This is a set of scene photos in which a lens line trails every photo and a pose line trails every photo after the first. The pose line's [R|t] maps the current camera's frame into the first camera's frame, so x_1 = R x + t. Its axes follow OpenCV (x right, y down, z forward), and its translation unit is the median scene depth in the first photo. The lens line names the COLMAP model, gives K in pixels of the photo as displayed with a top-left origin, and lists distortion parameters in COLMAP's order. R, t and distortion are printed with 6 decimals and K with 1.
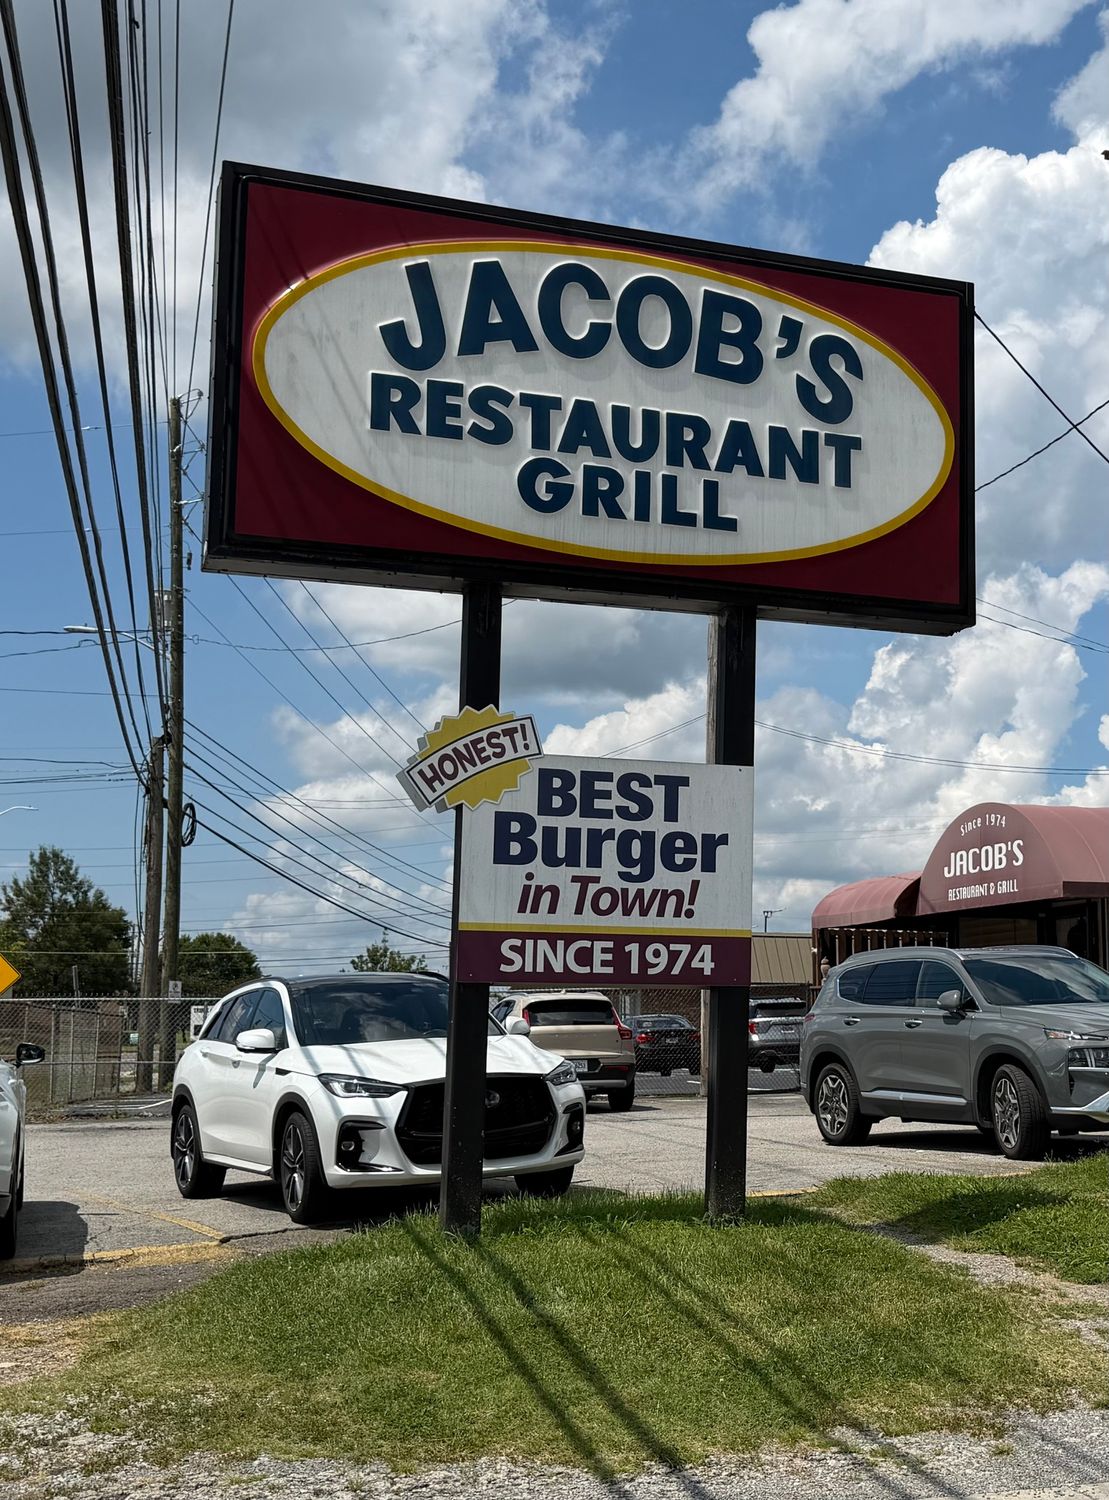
lens RADIAL K [[1807.8, 0, 554.5], [0, 1807.8, 750.0], [0, 0, 1]] dist [0.001223, 0.006610]
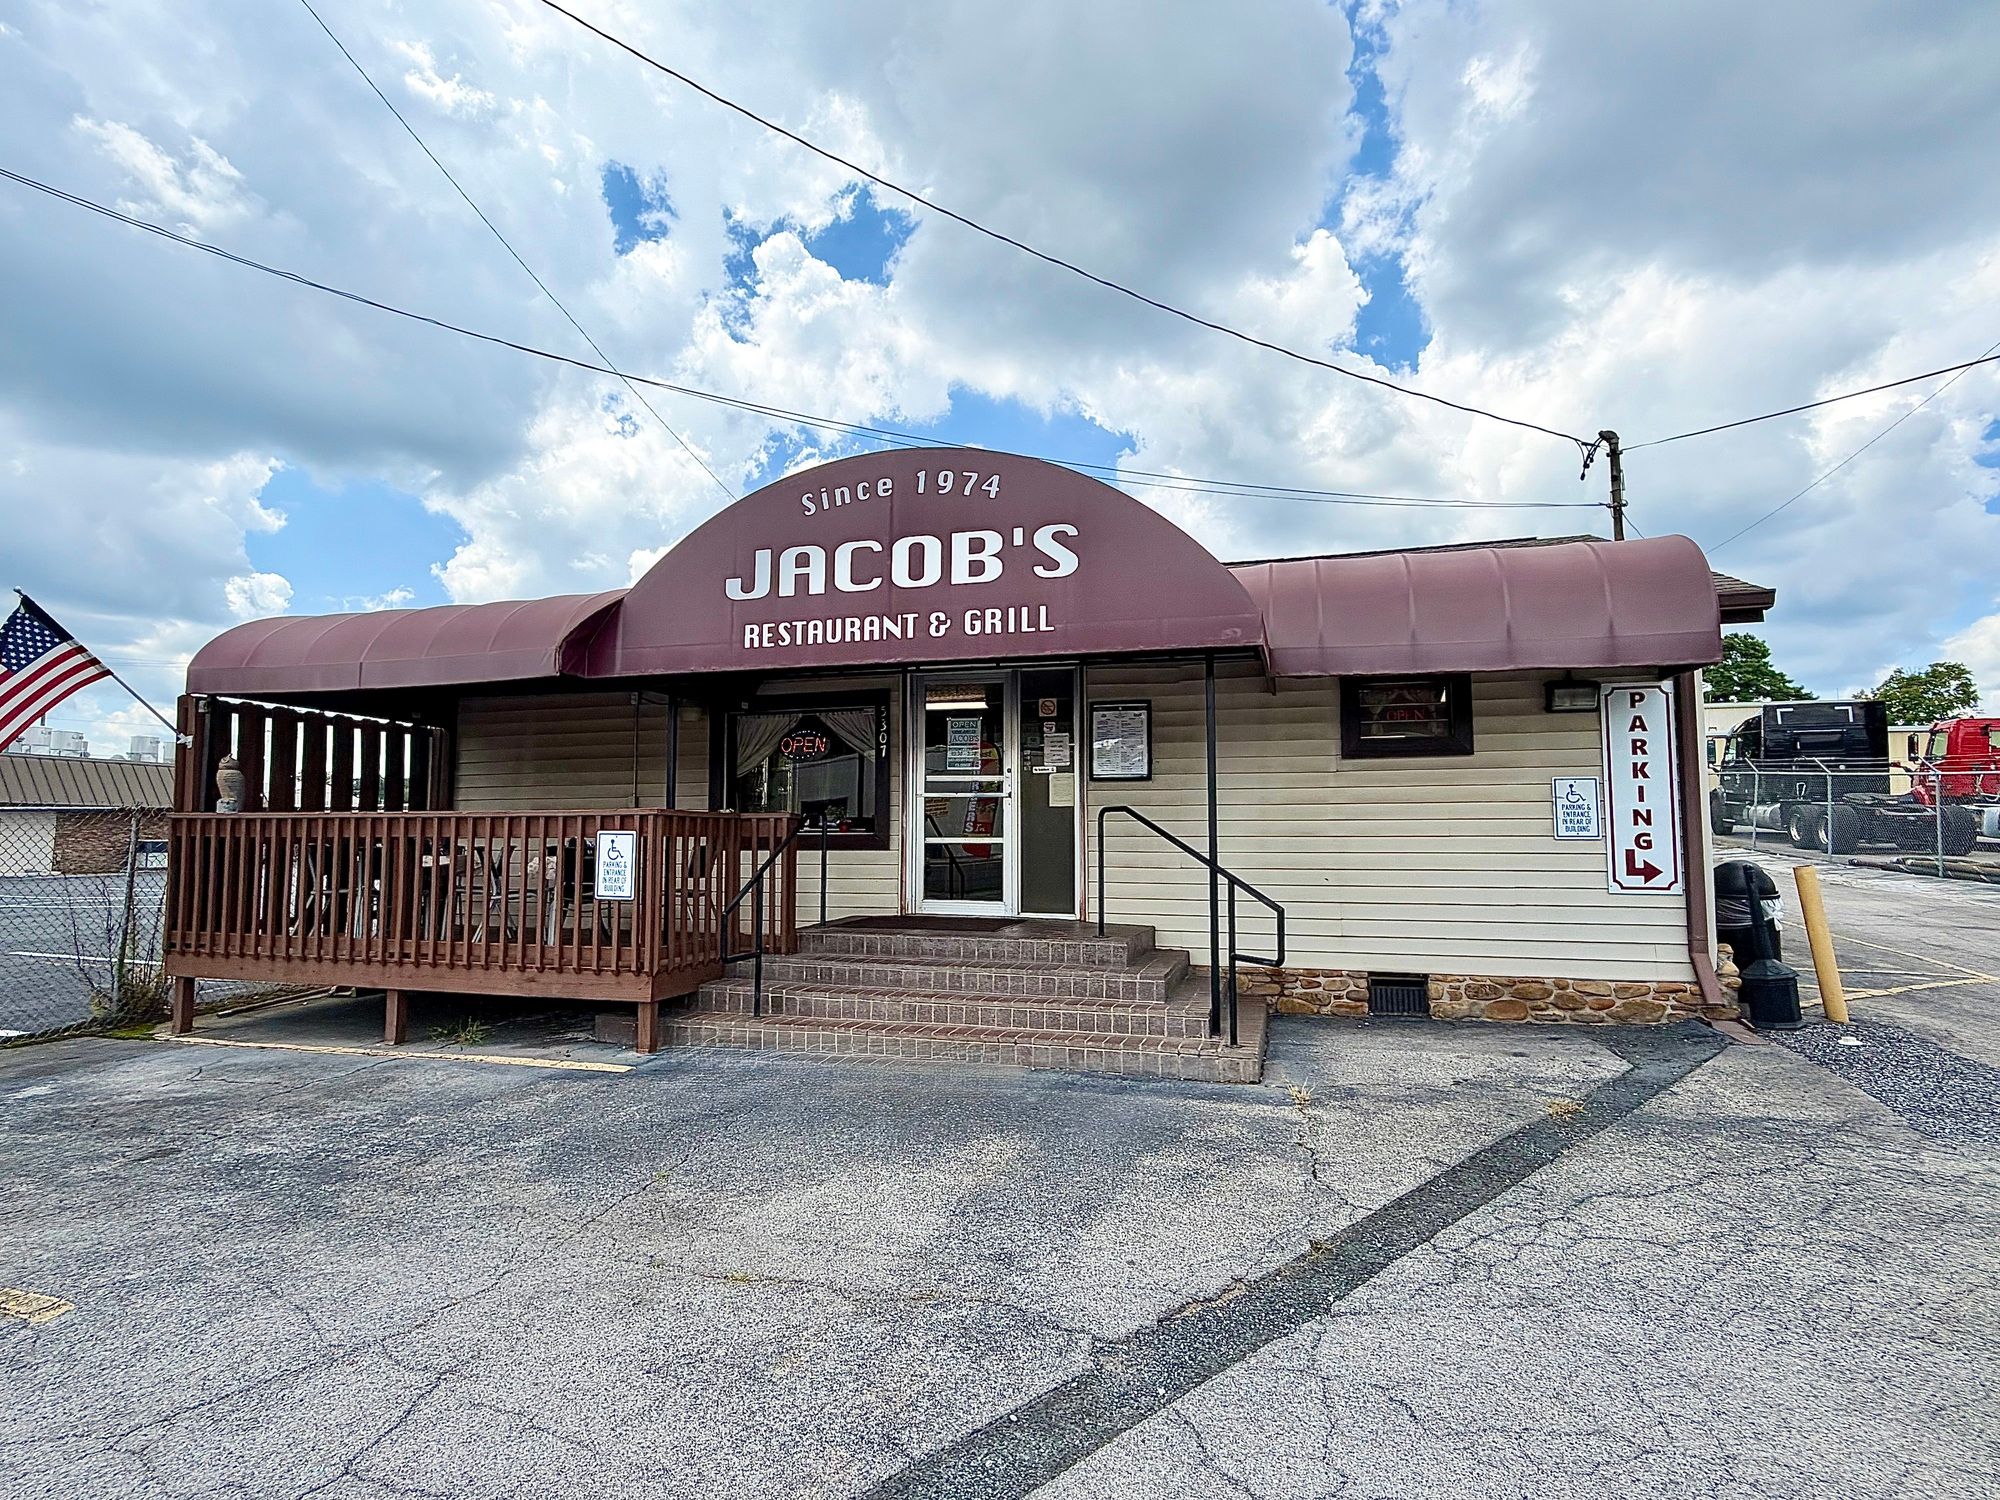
lens RADIAL K [[968.2, 0, 1000.0], [0, 968.2, 750.0], [0, 0, 1]] dist [0.000697, -0.000018]
pose [[0.468155, 0.049664, 0.882250, 0.031250], [-0.119805, 0.992768, 0.007688, 0.125041], [-0.875487, -0.109297, 0.470719, 1.020721]]
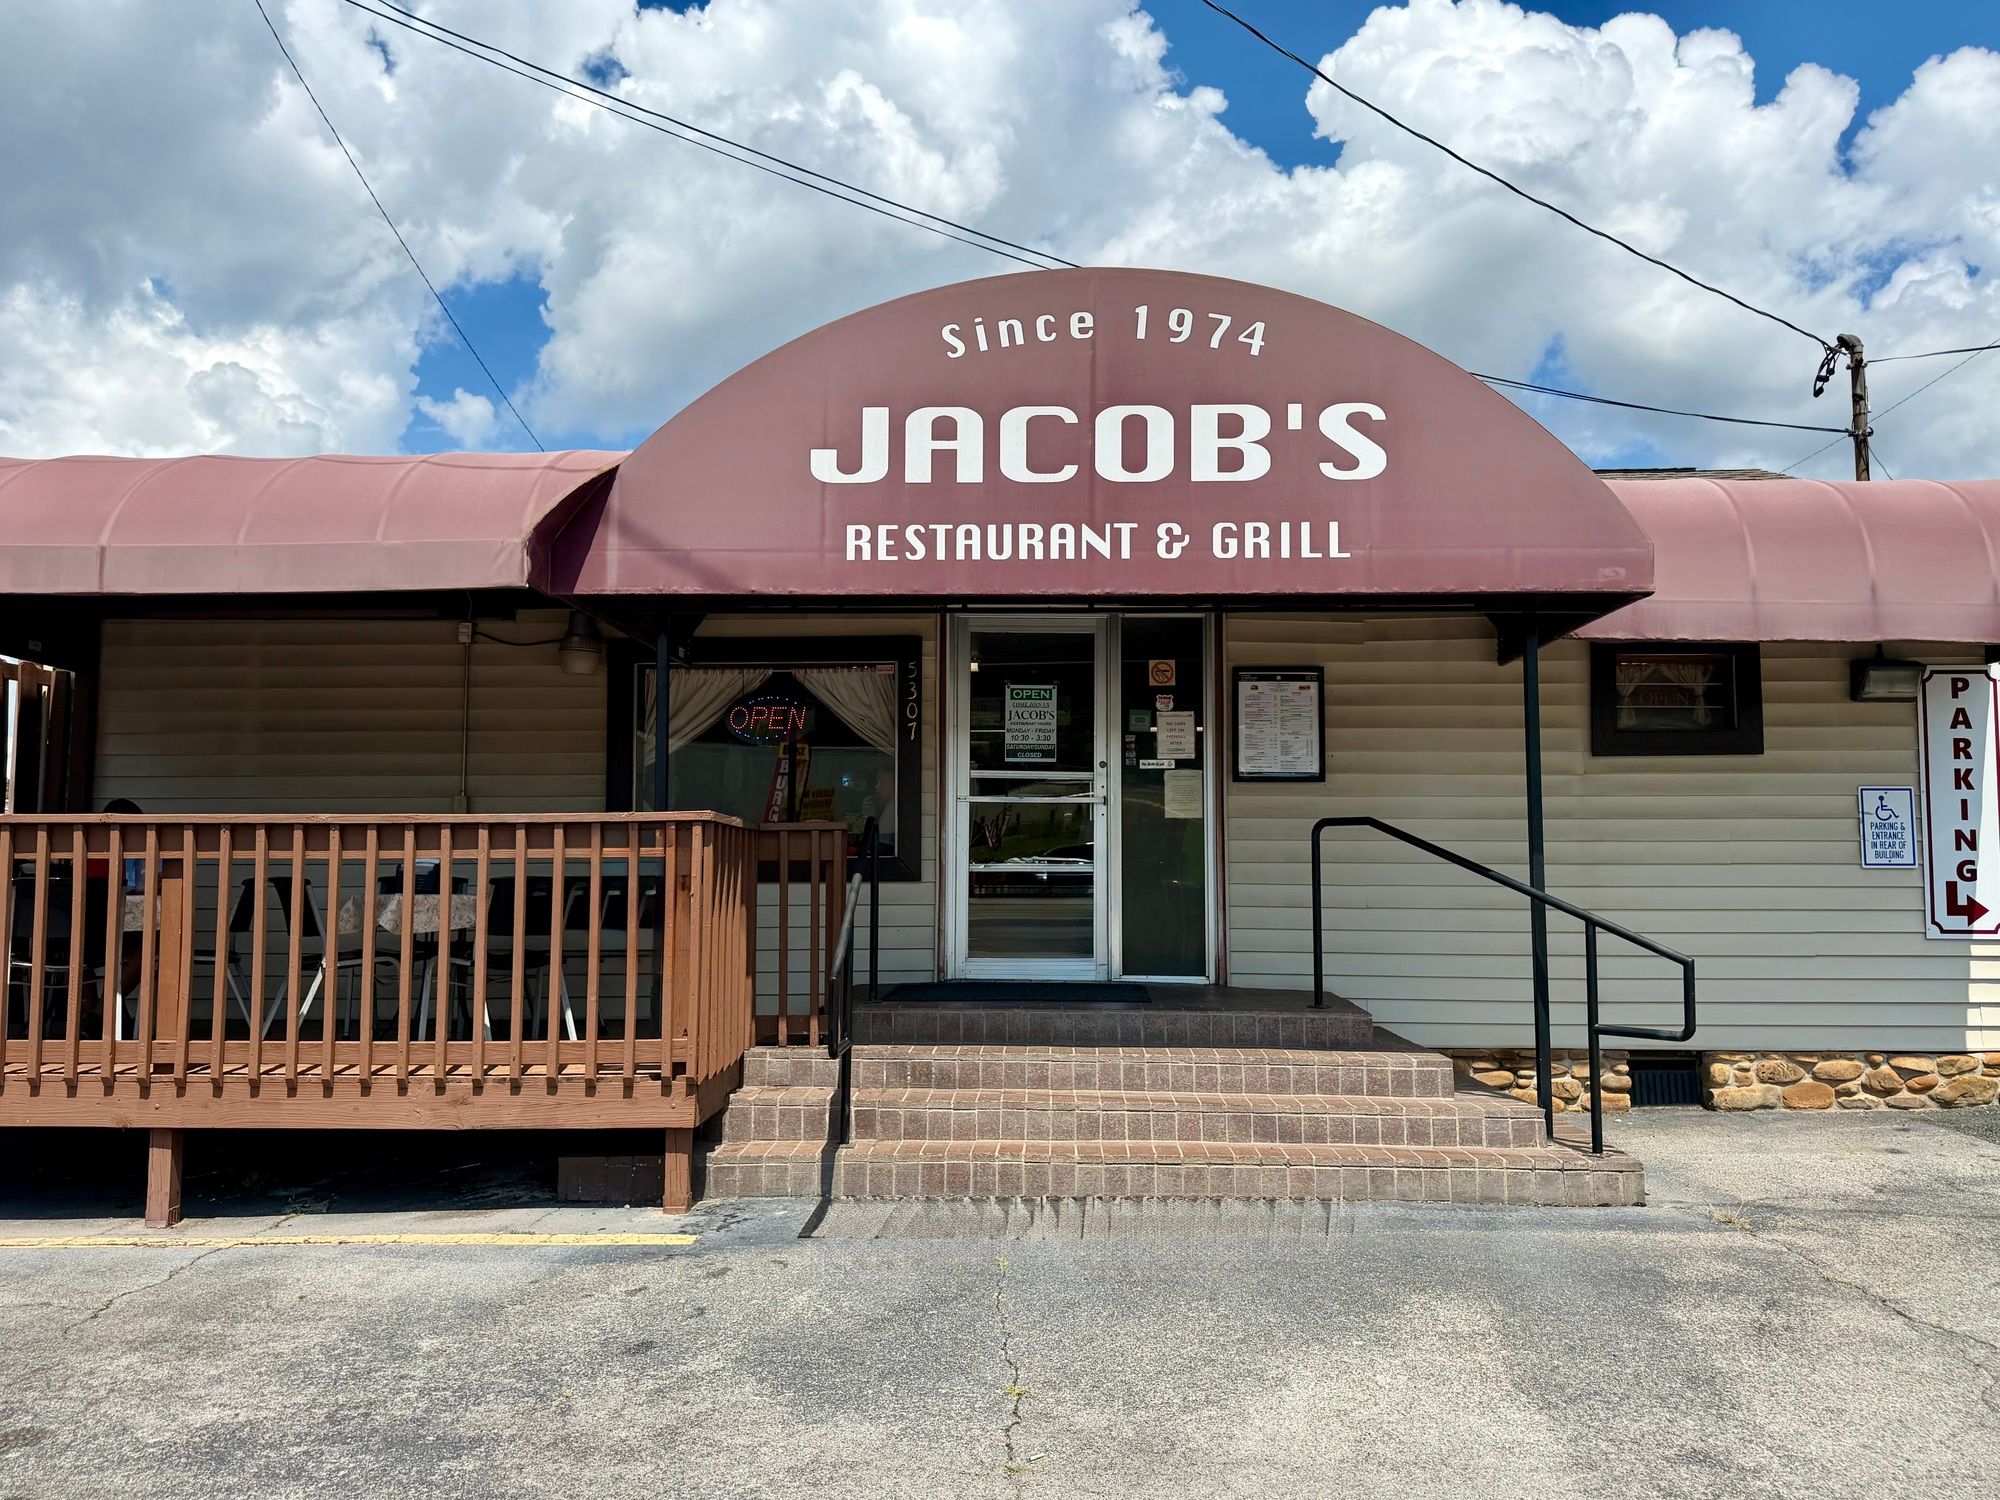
lens RADIAL K [[1436.0, 0, 1000.0], [0, 1436.0, 750.0], [0, 0, 1]] dist [0.136418, -0.210157]
pose [[0.237409, 0.054676, 0.969870, -0.010869], [-0.141003, 0.989780, -0.021283, 0.145331], [-0.961122, -0.131702, 0.242692, 1.139328]]
